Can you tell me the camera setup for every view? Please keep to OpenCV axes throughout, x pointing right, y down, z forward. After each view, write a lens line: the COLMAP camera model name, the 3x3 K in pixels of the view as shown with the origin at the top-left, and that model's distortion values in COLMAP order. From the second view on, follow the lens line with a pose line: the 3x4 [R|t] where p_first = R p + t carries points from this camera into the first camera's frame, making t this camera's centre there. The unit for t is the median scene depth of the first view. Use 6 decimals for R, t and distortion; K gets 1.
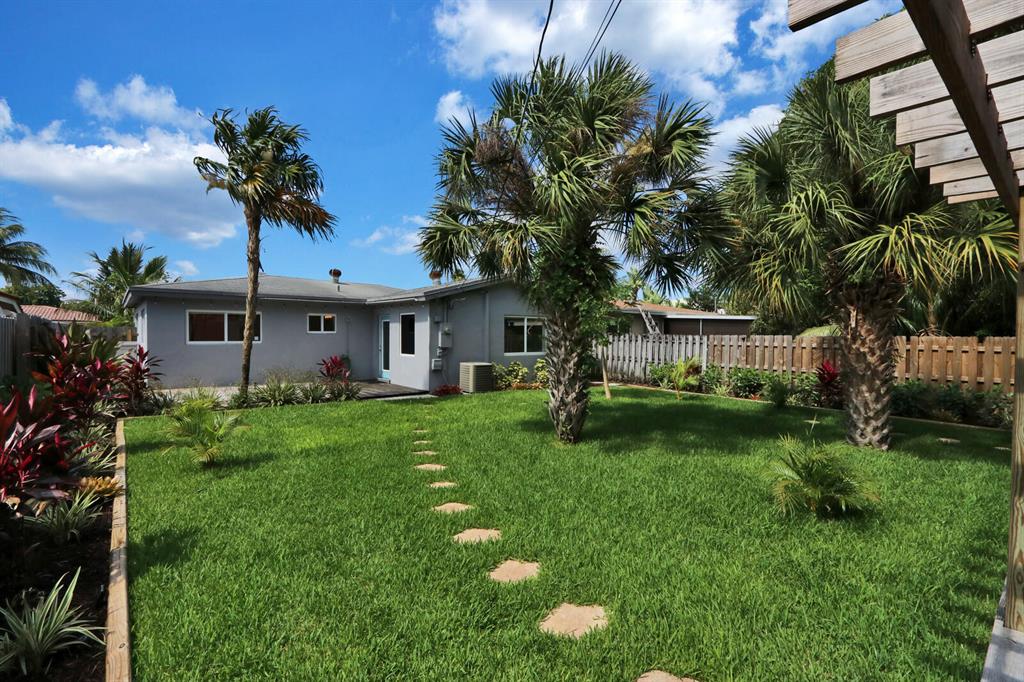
lens RADIAL K [[495.7, 0, 514.9], [0, 495.7, 340.0], [0, 0, 1]] dist [-0.004907, 0.000532]
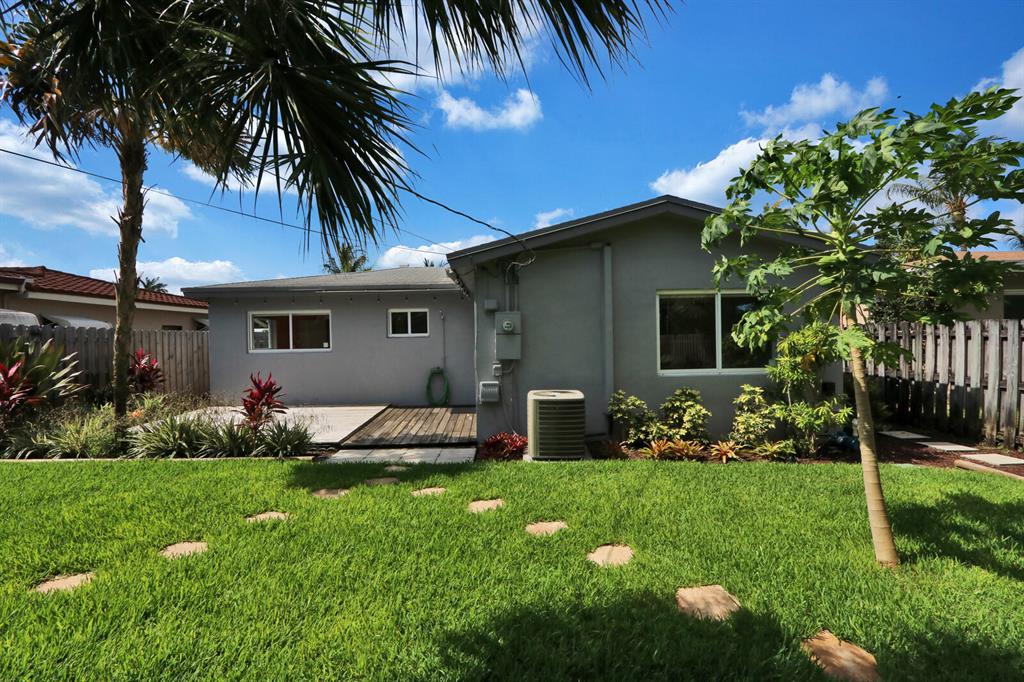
lens RADIAL K [[495.7, 0, 511.3], [0, 495.7, 341.0], [0, 0, 1]] dist [-0.004907, 0.000532]
pose [[0.761085, -0.014094, -0.648499, 0.185046], [0.017823, 0.999841, -0.000812, -0.003506], [0.648408, -0.010940, 0.761215, 0.577232]]
